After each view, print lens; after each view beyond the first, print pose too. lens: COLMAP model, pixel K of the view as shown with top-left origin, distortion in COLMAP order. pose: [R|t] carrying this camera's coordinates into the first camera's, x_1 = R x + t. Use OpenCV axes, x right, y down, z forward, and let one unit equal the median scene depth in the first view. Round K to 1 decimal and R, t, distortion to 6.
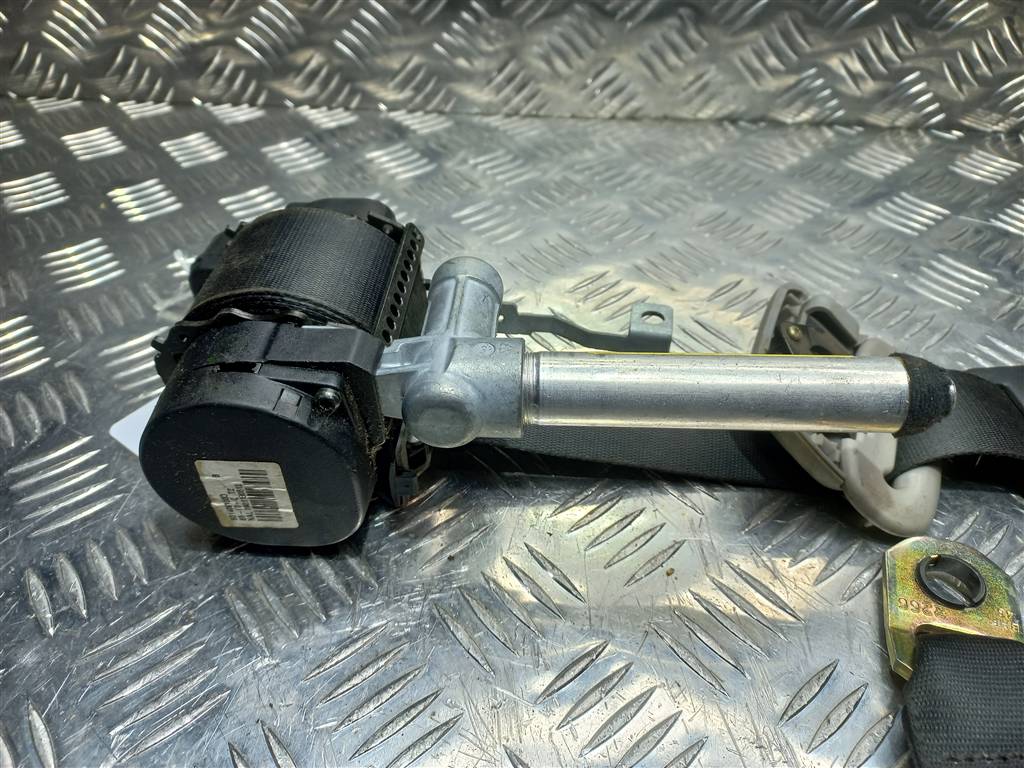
lens RADIAL K [[742.6, 0, 506.9], [0, 742.6, 379.1], [0, 0, 1]] dist [0.012683, 0.008842]
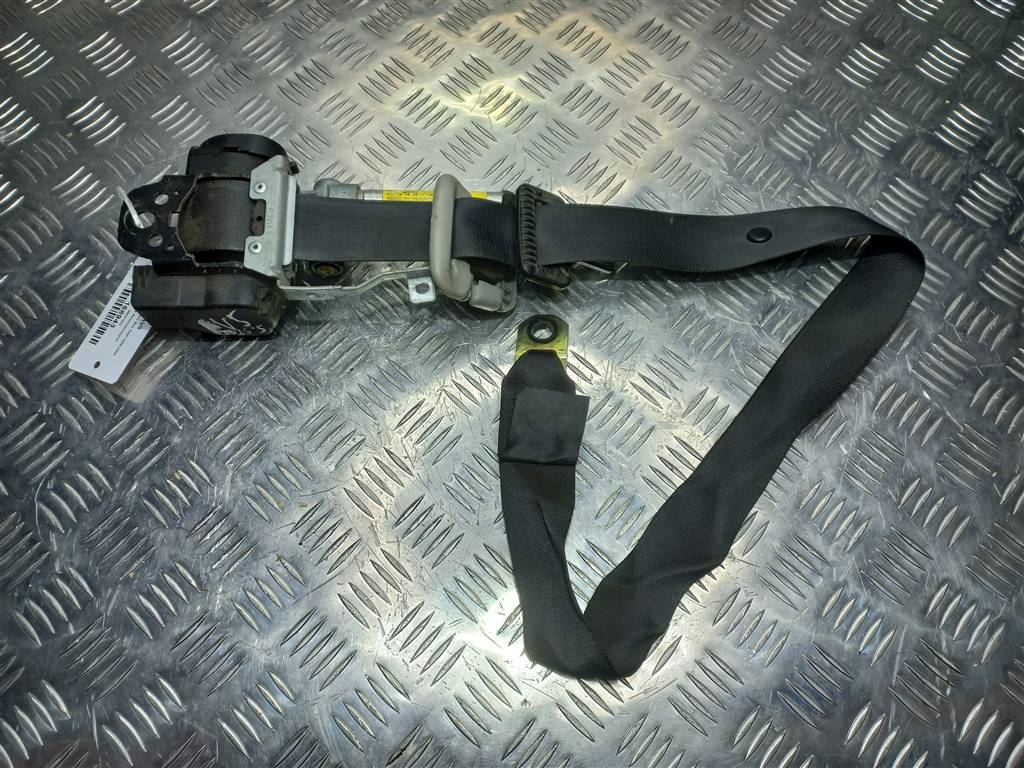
lens RADIAL K [[742.6, 0, 506.9], [0, 742.6, 379.1], [0, 0, 1]] dist [0.012683, 0.008842]
pose [[0.990362, -0.132967, 0.038756, 0.137106], [0.099218, 0.876368, 0.471312, -0.342387], [-0.096633, -0.462924, 0.881115, -0.459632]]
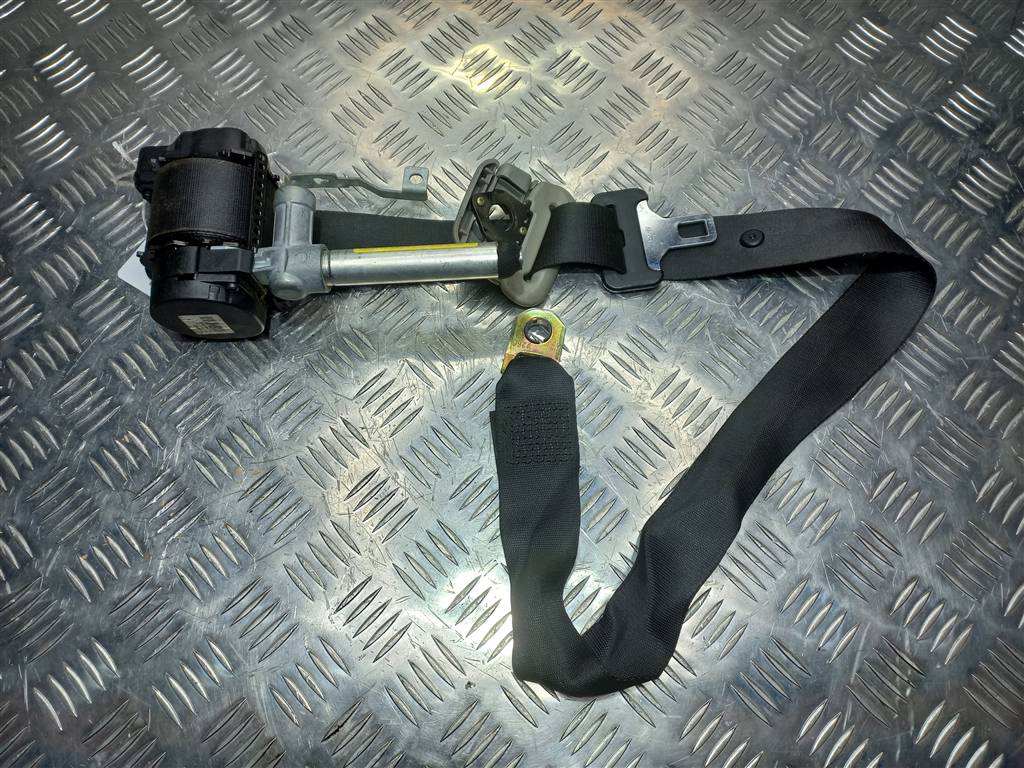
lens RADIAL K [[742.6, 0, 506.9], [0, 742.6, 379.1], [0, 0, 1]] dist [0.012683, 0.008842]
pose [[0.995365, -0.093000, 0.024492, 0.196317], [0.069301, 0.870192, 0.487815, -0.307003], [-0.066680, -0.483857, 0.872603, -0.440854]]
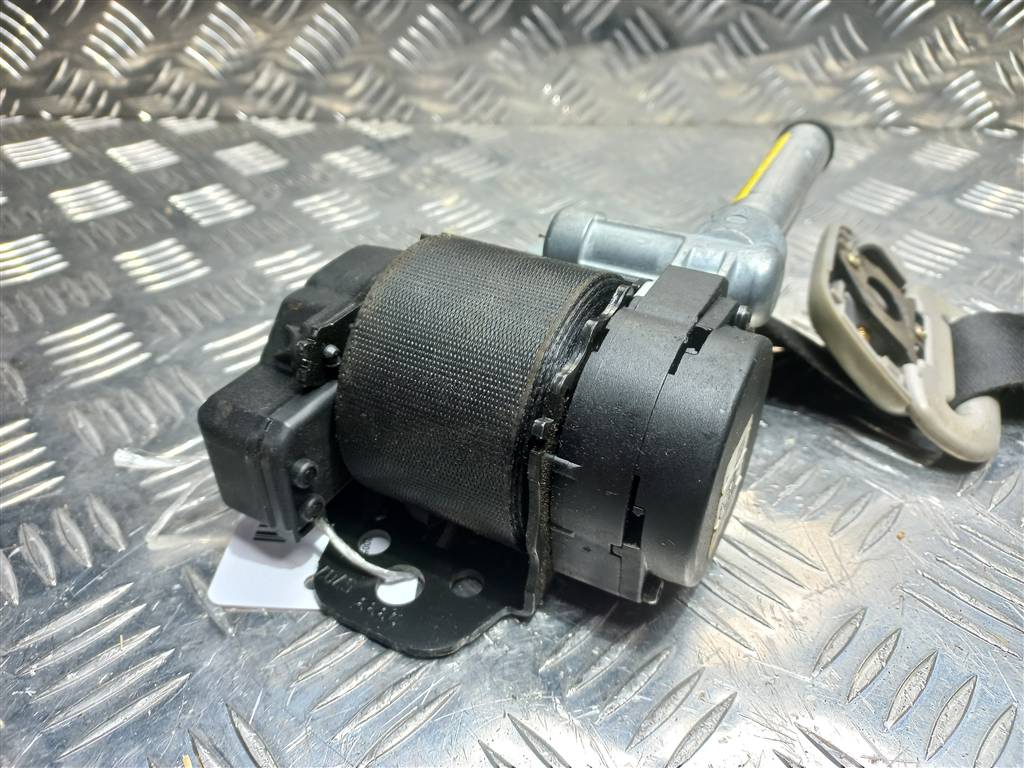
lens RADIAL K [[743.5, 0, 512.0], [0, 743.5, 384.0], [0, 0, 1]] dist [-0.001103, -0.000106]
pose [[0.997462, -0.036417, 0.061182, -0.149179], [0.040691, 0.996708, -0.070121, 0.057718], [-0.058427, 0.072433, 0.995660, 0.051528]]
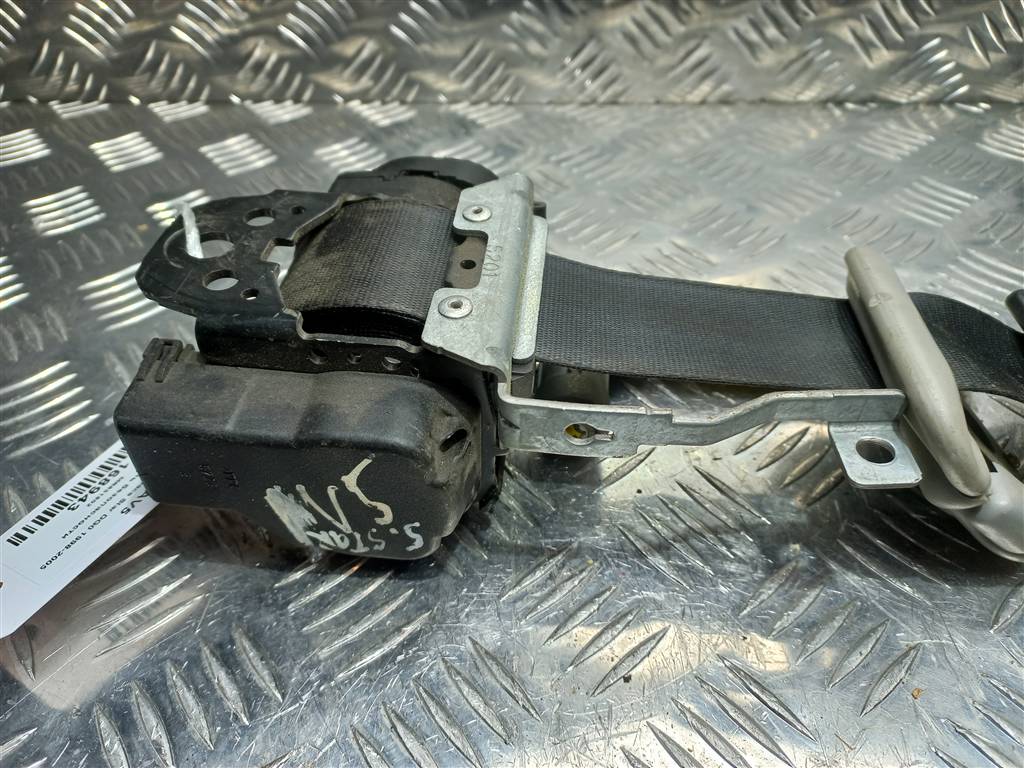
lens RADIAL K [[737.2, 0, 512.0], [0, 737.2, 384.0], [0, 0, 1]] dist [0.006777, 0.003145]
pose [[0.999583, -0.027529, -0.008712, -0.090496], [0.027718, 0.999364, 0.022418, -0.043613], [0.008089, -0.022650, 0.999711, 0.112895]]
